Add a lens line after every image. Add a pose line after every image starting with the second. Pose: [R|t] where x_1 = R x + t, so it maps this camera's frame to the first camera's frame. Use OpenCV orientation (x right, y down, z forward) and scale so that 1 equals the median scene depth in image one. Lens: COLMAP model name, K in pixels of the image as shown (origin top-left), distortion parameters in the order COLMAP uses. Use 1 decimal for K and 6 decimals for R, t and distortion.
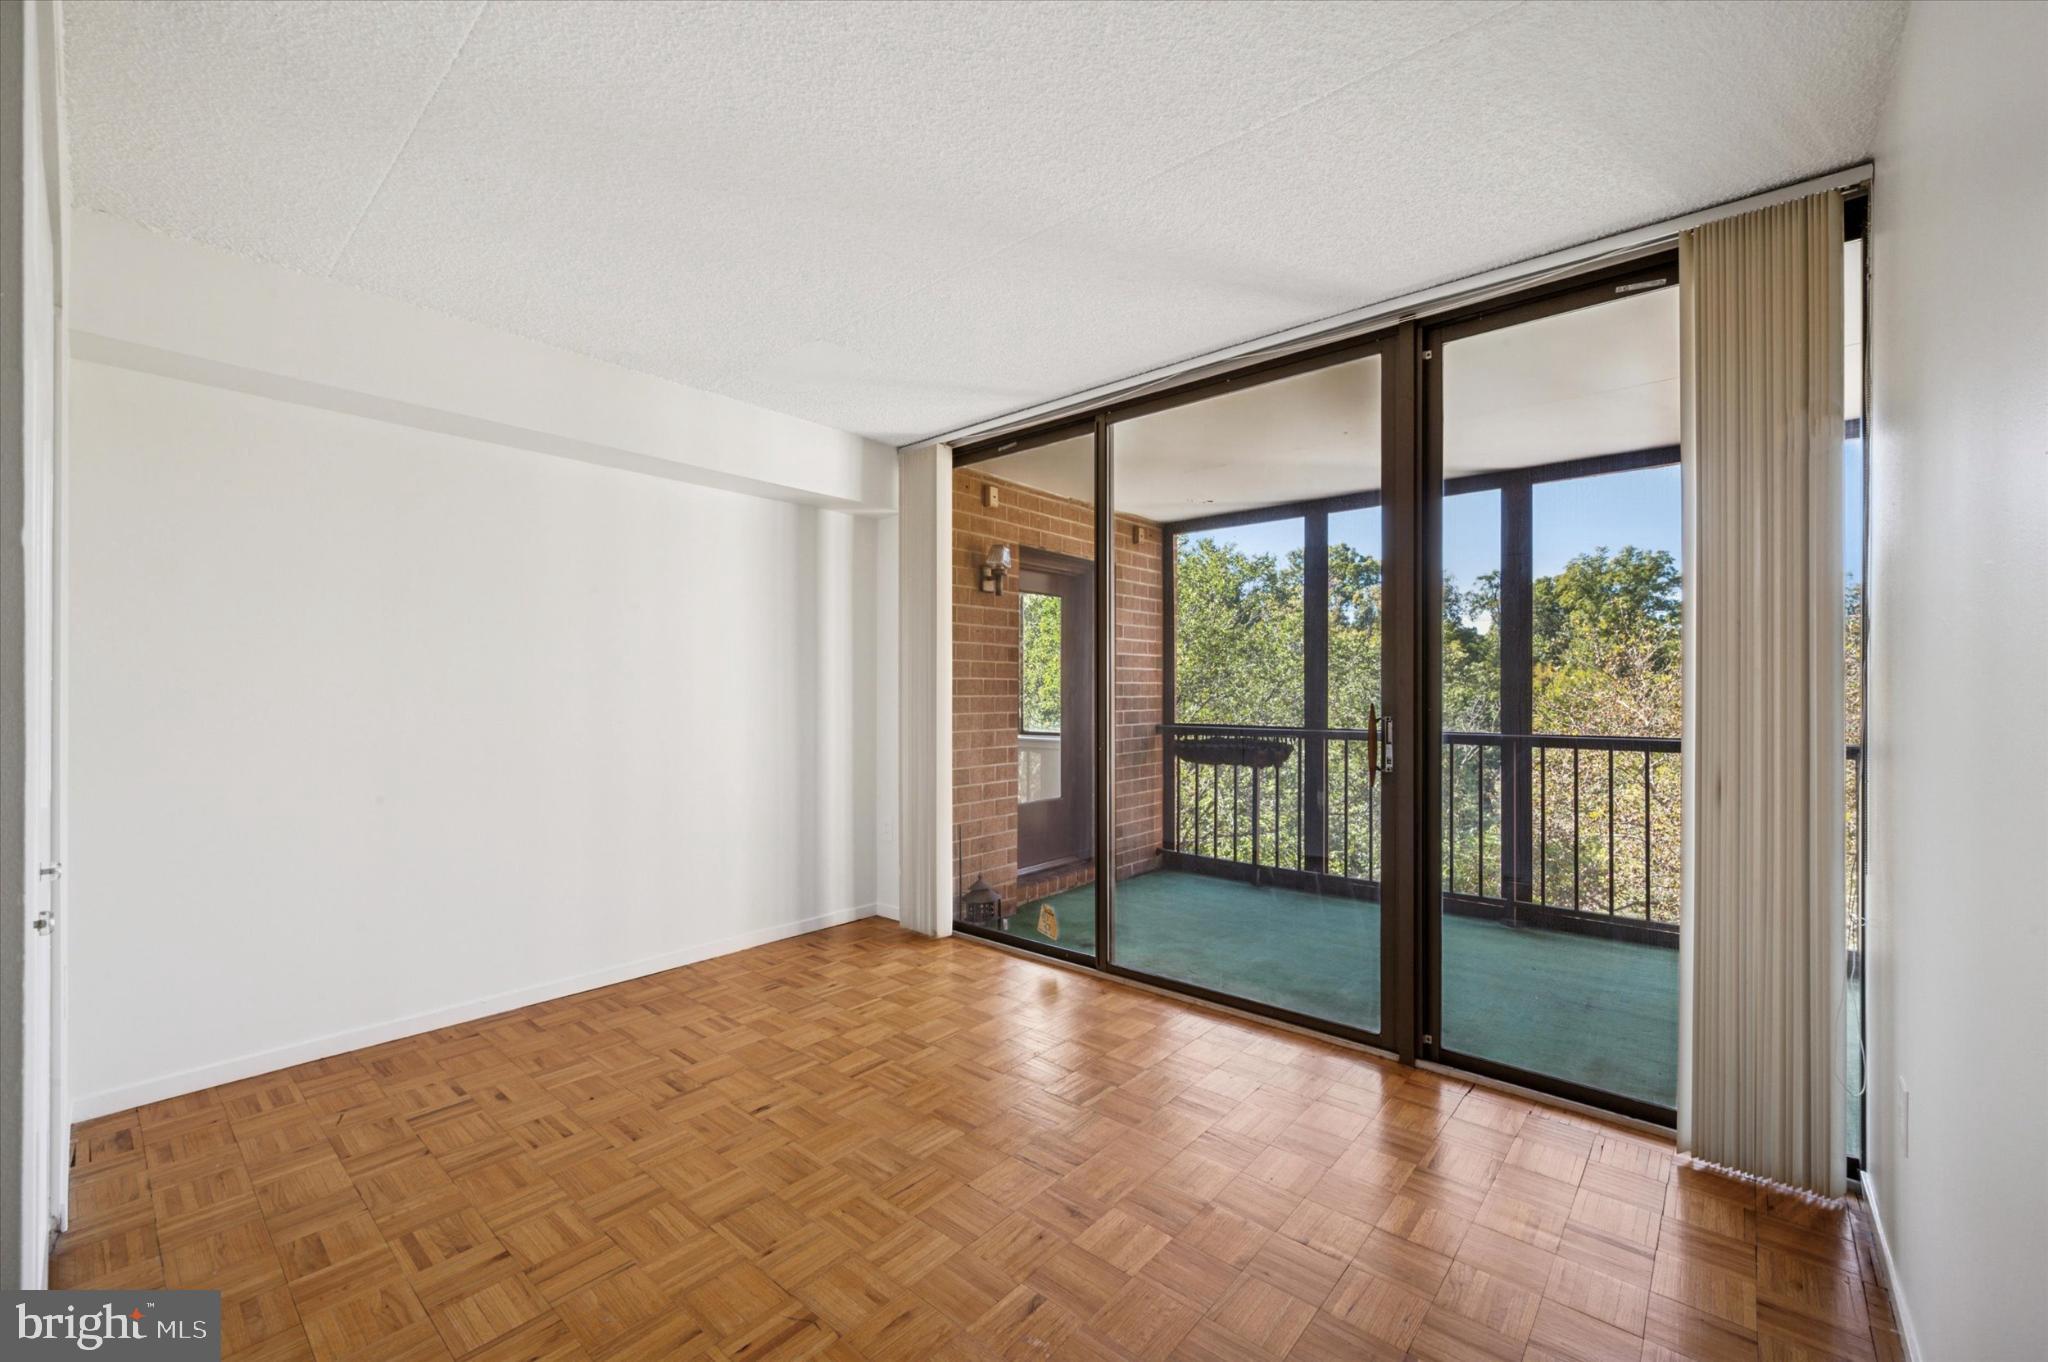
lens RADIAL K [[815.1, 0, 1039.2], [0, 815.1, 684.7], [0, 0, 1]] dist [-0.002622, 0.000207]
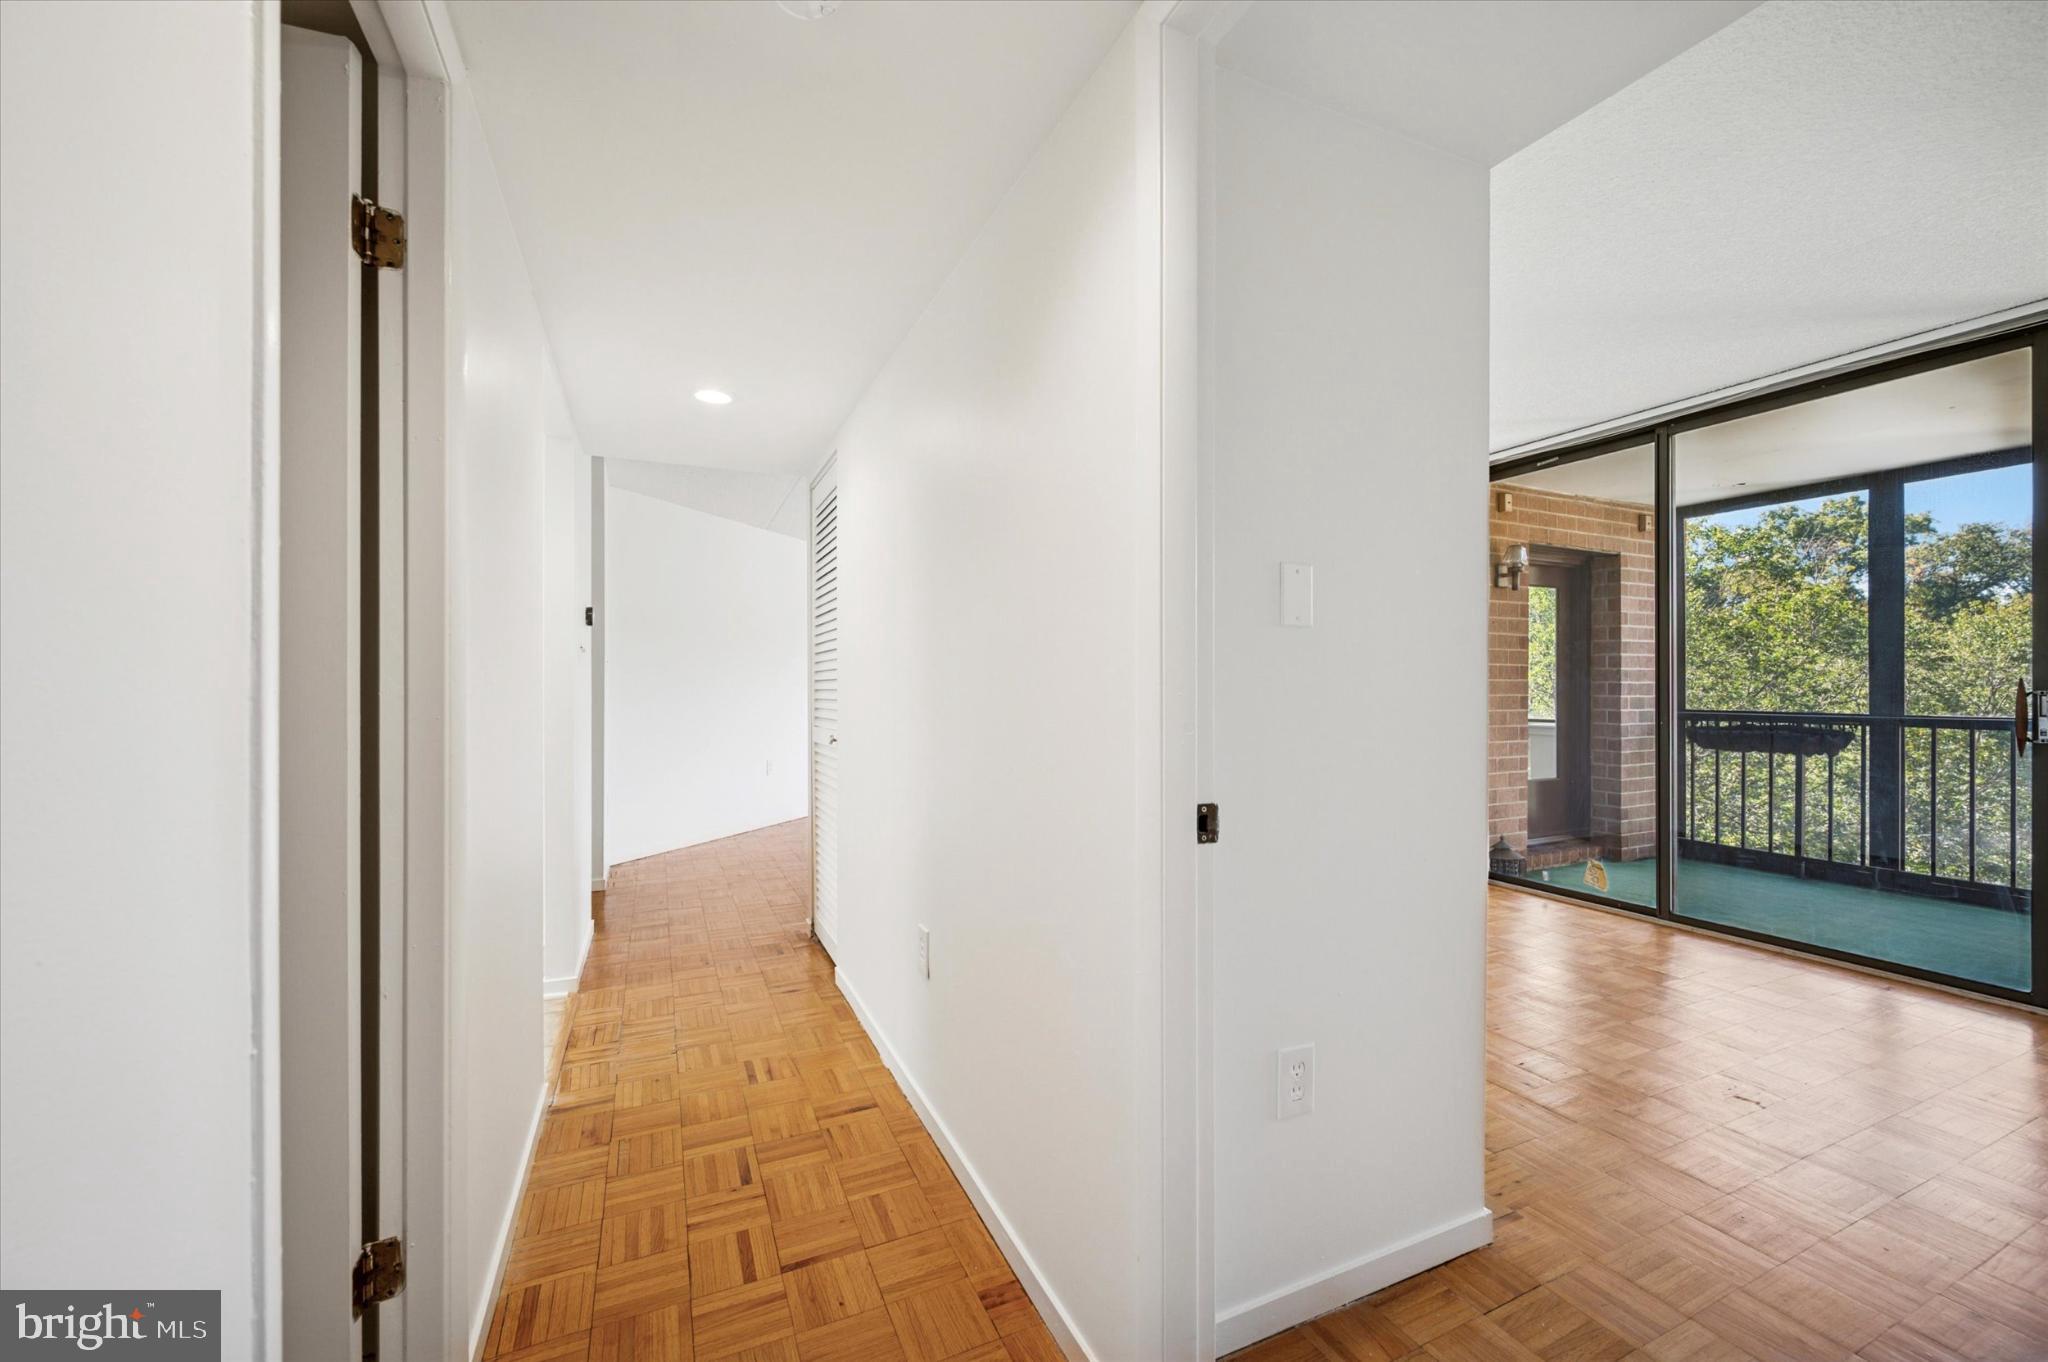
lens RADIAL K [[815.1, 0, 1020.6], [0, 815.1, 683.8], [0, 0, 1]] dist [-0.002622, 0.000207]
pose [[0.907996, -0.000233, -0.418979, -0.191152], [0.001275, 0.999997, 0.002208, 0.015427], [0.418977, -0.002539, 0.907993, -0.292536]]
